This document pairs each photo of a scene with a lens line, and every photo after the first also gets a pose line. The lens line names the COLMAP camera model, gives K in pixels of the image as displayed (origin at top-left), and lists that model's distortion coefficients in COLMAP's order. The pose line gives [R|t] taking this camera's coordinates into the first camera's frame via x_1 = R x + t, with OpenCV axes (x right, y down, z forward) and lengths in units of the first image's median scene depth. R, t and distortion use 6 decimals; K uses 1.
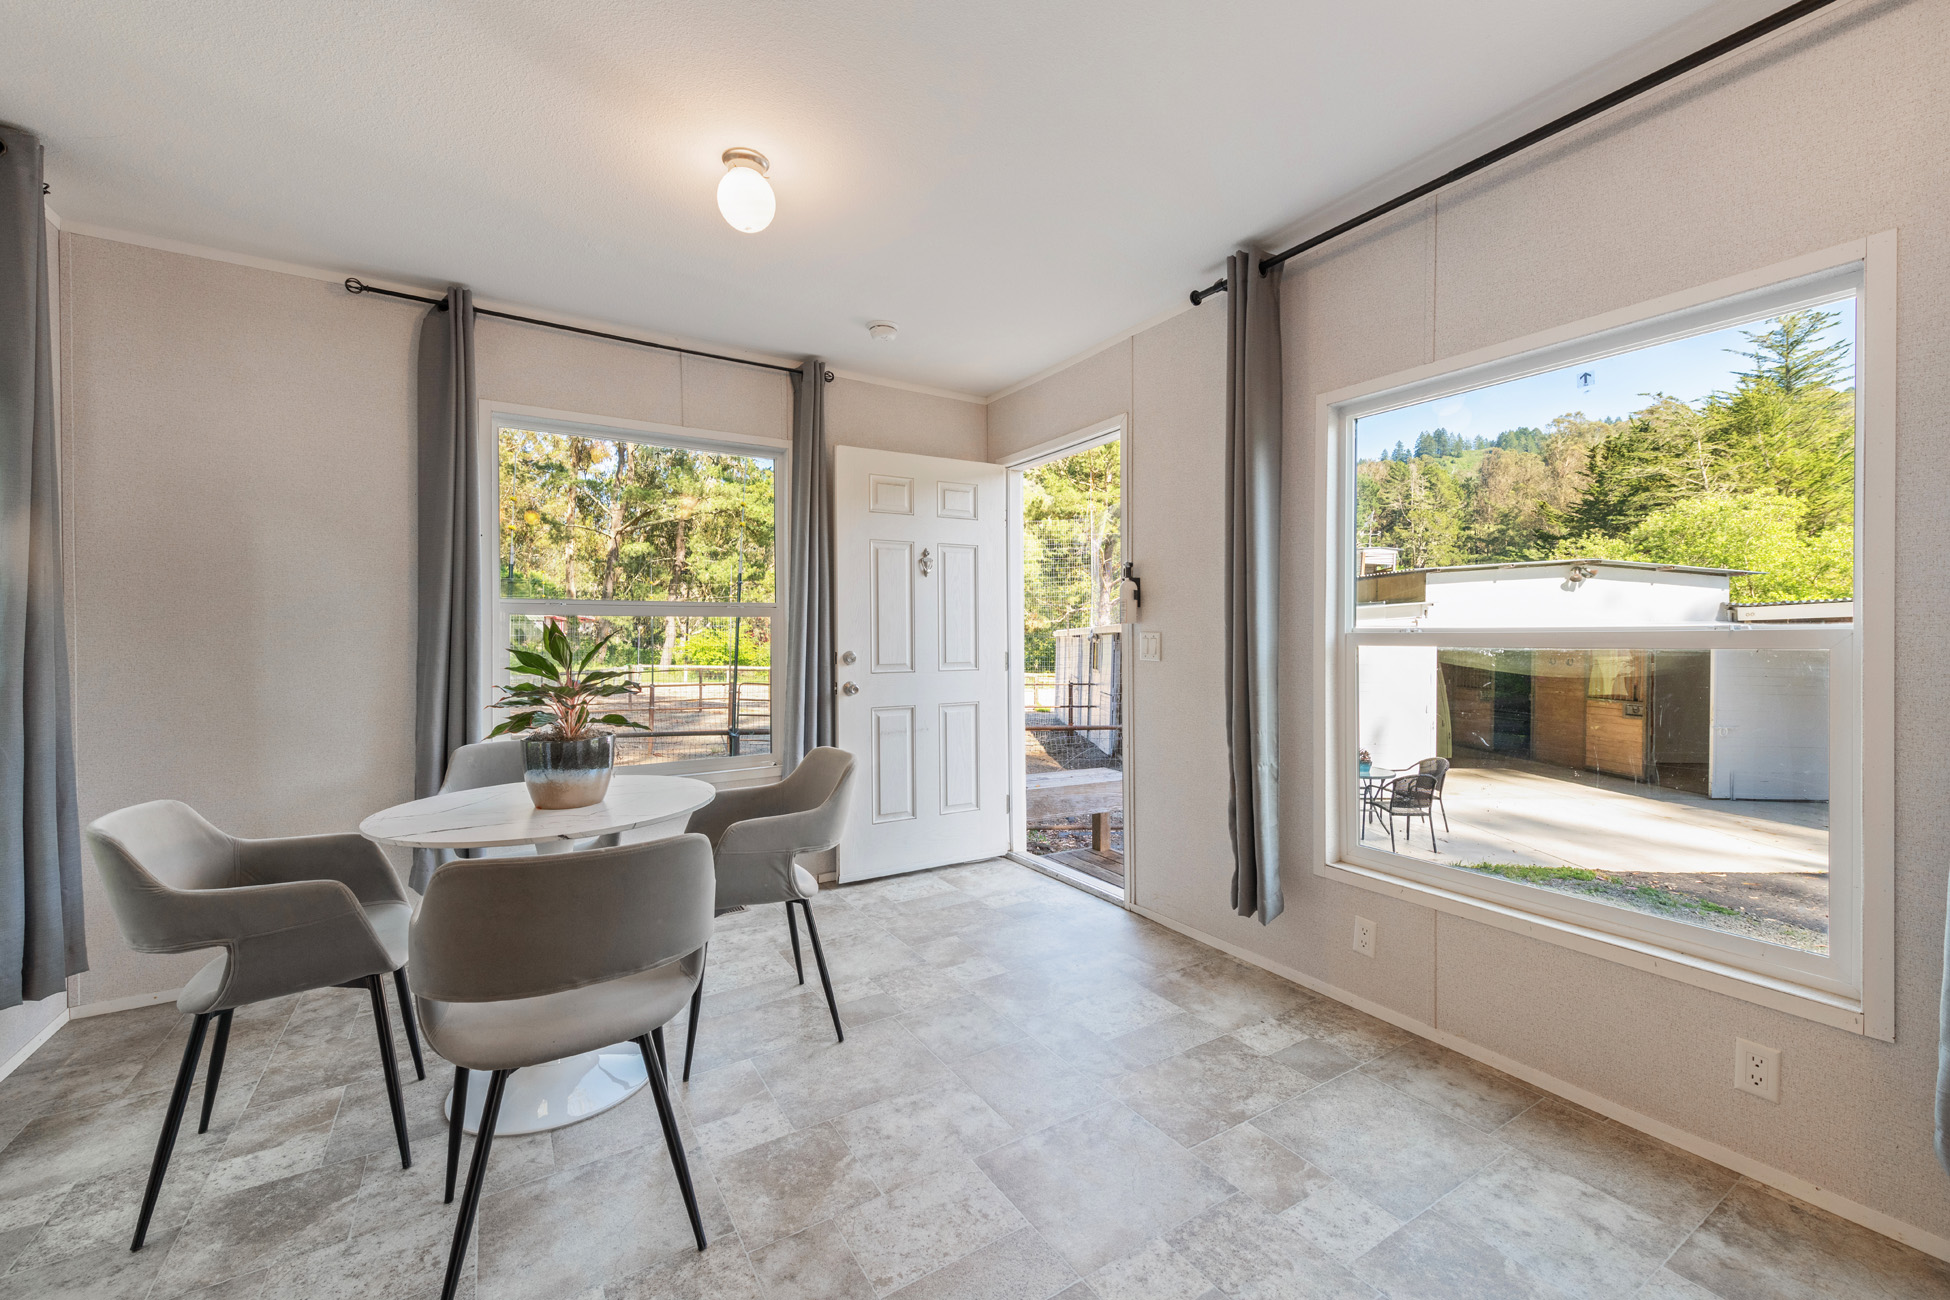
lens RADIAL K [[771.3, 0, 972.3], [0, 771.3, 639.3], [0, 0, 1]] dist [0.008898, -0.001339]
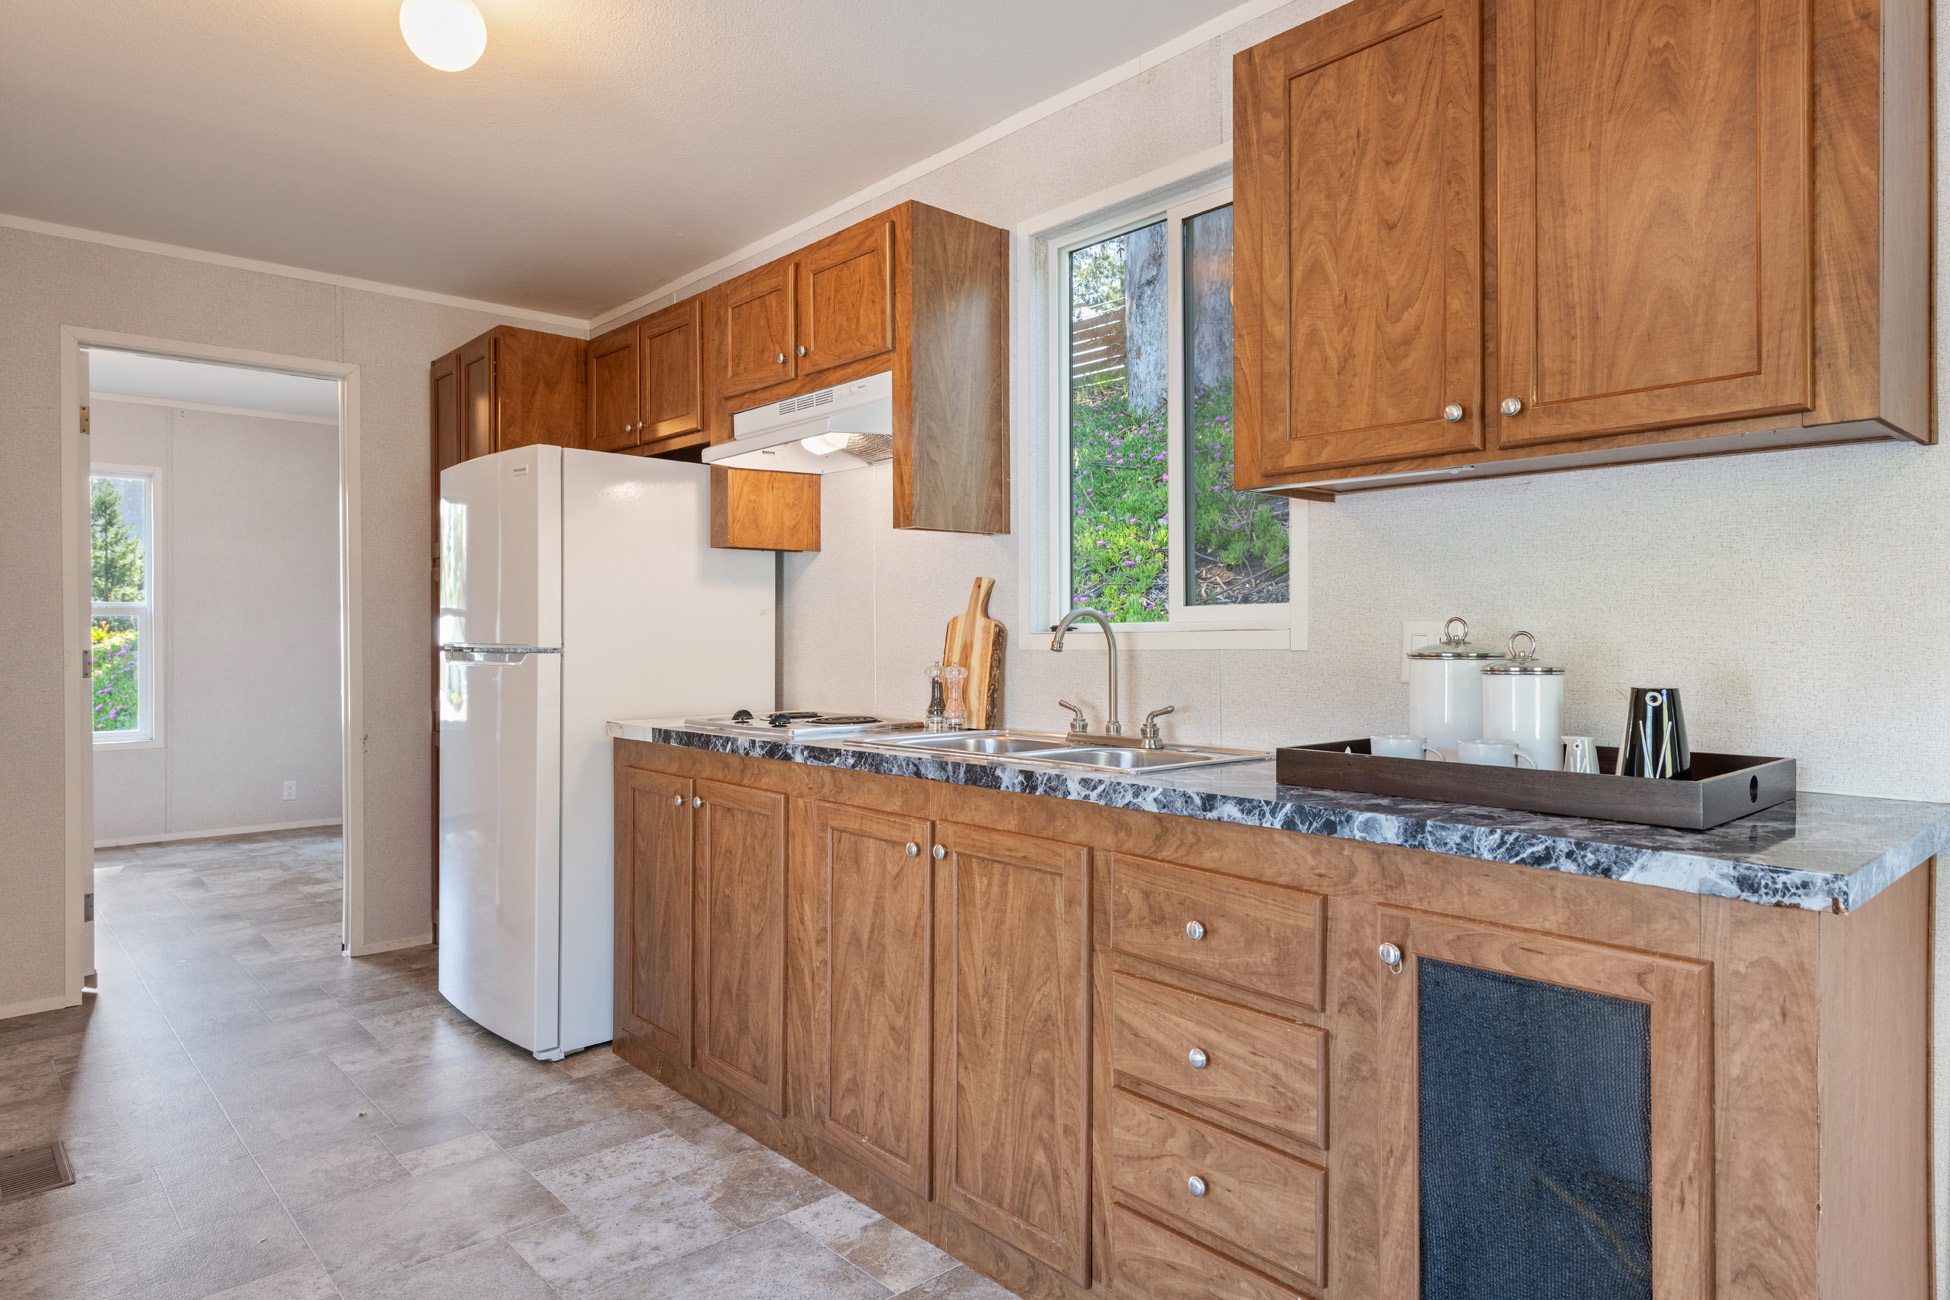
lens RADIAL K [[1195.7, 0, 977.1], [0, 1195.7, 633.1], [0, 0, 1]] dist [0.013255, 0.000466]
pose [[-0.984514, -0.015211, -0.174645, -0.204386], [-0.016423, 0.999850, 0.005493, -0.023593], [0.174535, 0.008276, -0.984616, 2.369611]]
